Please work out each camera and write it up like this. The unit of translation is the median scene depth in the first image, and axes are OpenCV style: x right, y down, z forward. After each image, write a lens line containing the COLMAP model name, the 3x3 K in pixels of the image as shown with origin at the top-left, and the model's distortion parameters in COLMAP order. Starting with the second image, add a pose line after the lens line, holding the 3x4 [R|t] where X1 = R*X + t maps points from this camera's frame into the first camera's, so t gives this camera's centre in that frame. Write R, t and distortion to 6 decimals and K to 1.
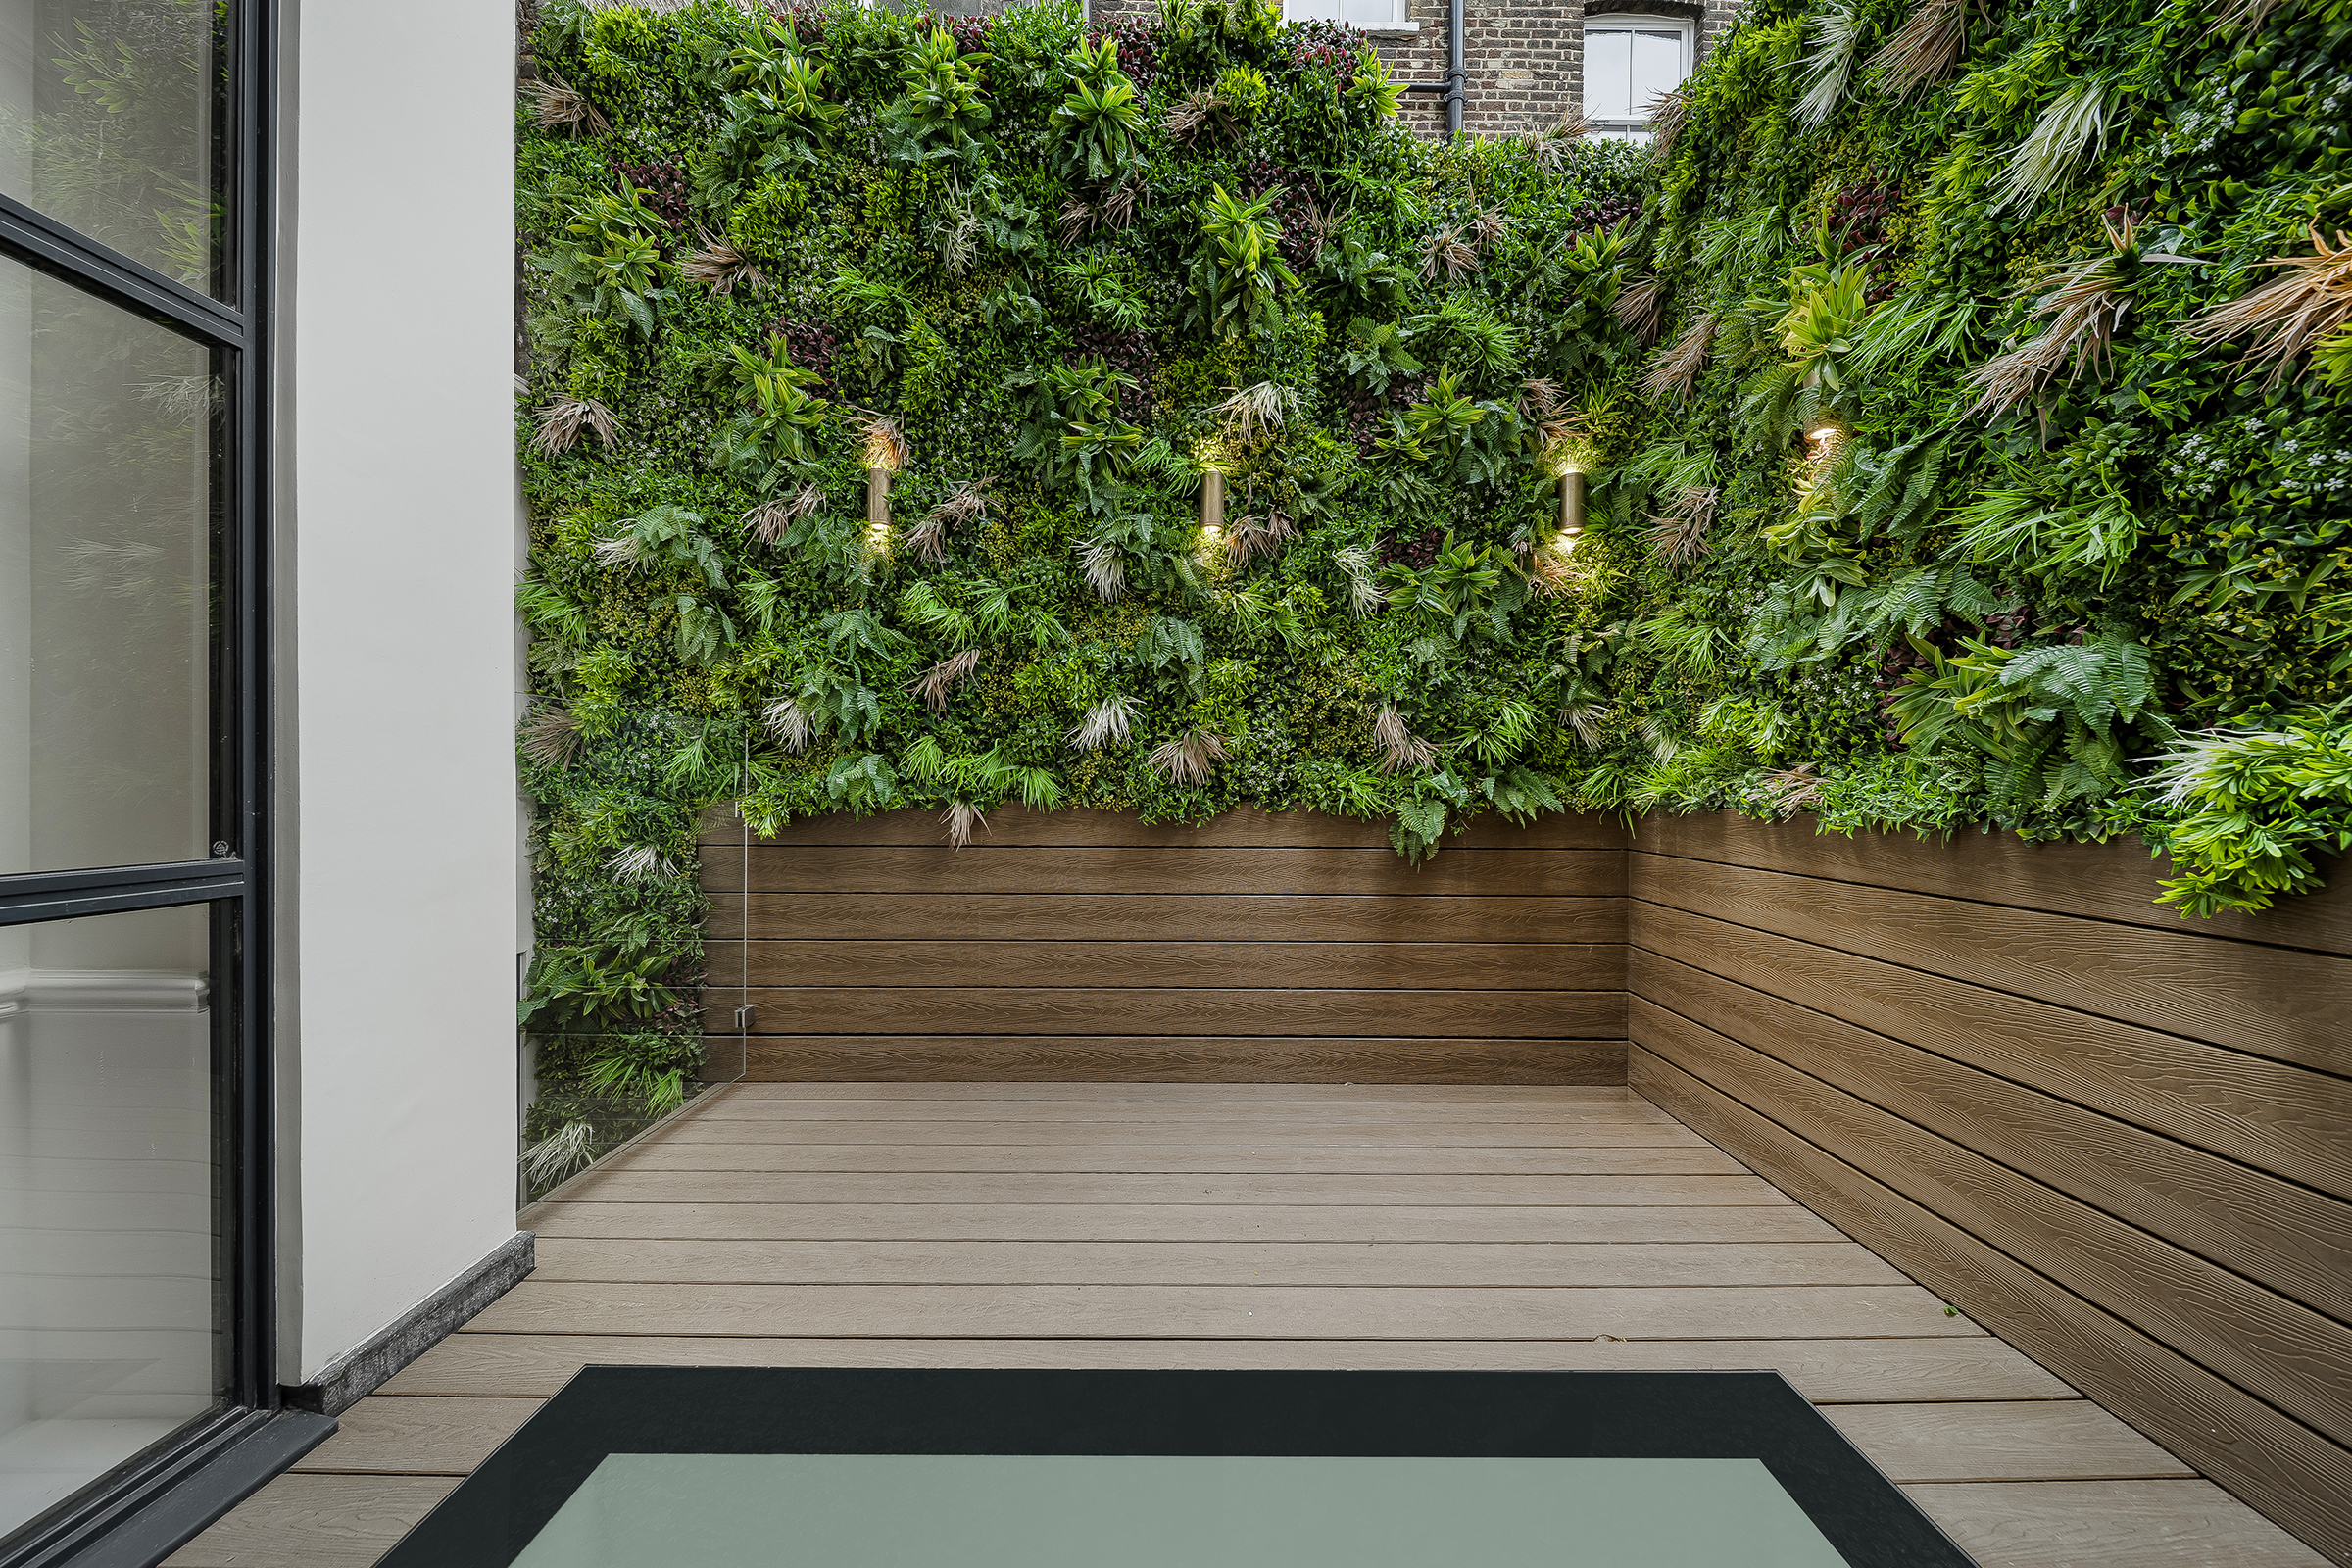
lens RADIAL K [[817.3, 0, 1188.1], [0, 817.3, 789.9], [0, 0, 1]] dist [-0.001427, -0.000779]
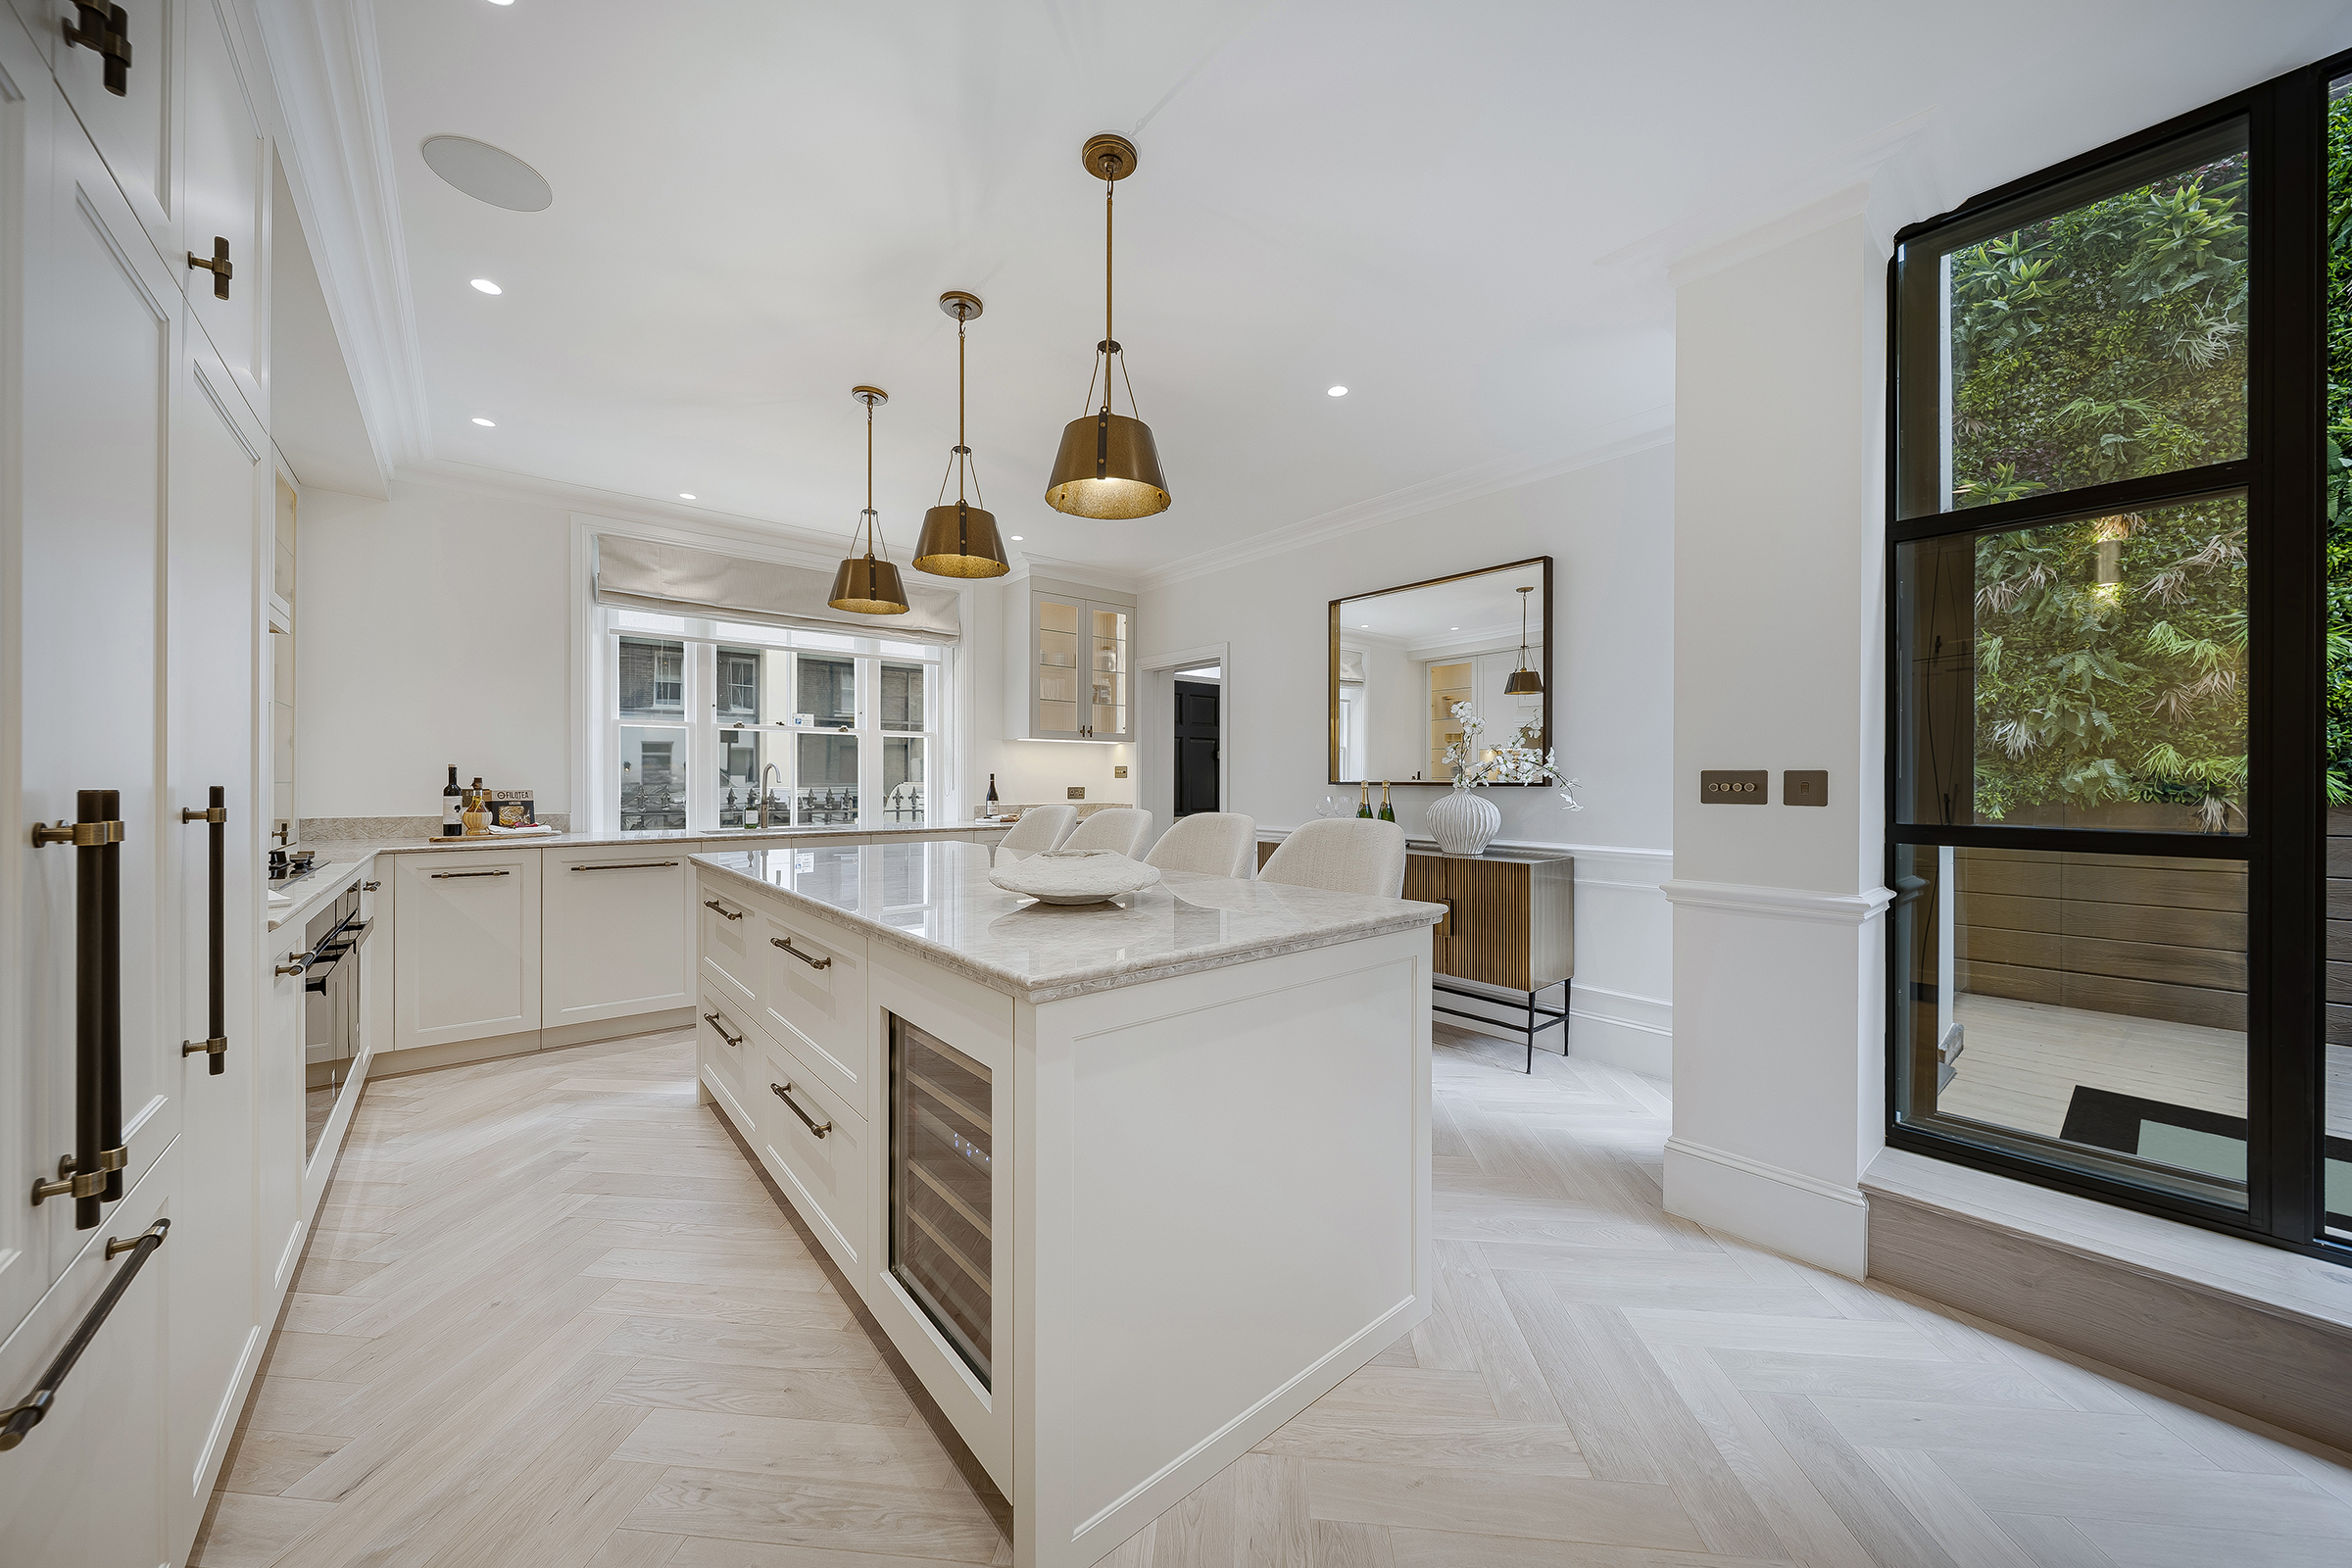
lens RADIAL K [[817.3, 0, 1169.2], [0, 817.3, 783.6], [0, 0, 1]] dist [-0.001427, -0.000779]
pose [[0.638591, -0.002288, -0.769543, -0.403617], [-0.000717, 0.999993, -0.003567, 0.002201], [0.769546, 0.002830, 0.638585, -1.190642]]
